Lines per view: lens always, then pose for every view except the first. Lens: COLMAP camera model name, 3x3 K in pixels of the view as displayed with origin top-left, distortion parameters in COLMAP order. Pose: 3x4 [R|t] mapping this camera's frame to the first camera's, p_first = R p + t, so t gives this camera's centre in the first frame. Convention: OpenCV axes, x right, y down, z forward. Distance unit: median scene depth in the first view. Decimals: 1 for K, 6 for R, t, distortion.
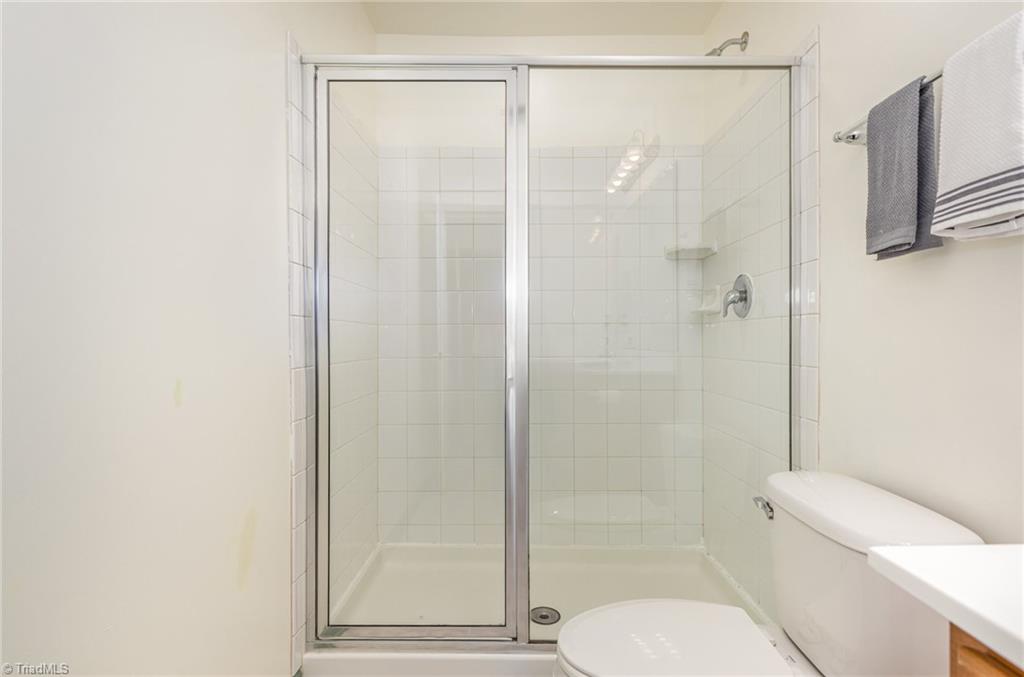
lens RADIAL K [[505.7, 0, 512.0], [0, 505.7, 338.5], [0, 0, 1]] dist [0.000202, -0.000092]
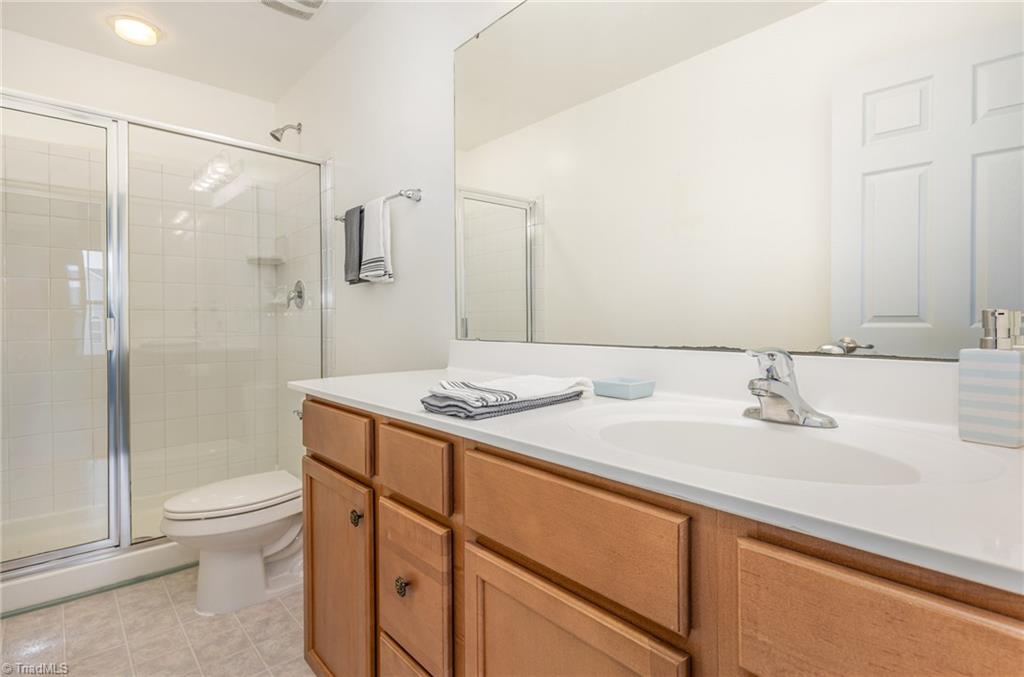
lens RADIAL K [[519.0, 0, 511.9], [0, 519.0, 324.5], [0, 0, 1]] dist [0.028711, 0.000058]
pose [[0.743238, -0.005718, 0.669003, -0.125885], [0.001635, 0.999976, 0.006730, -0.002533], [-0.669026, -0.003909, 0.743229, -0.609198]]
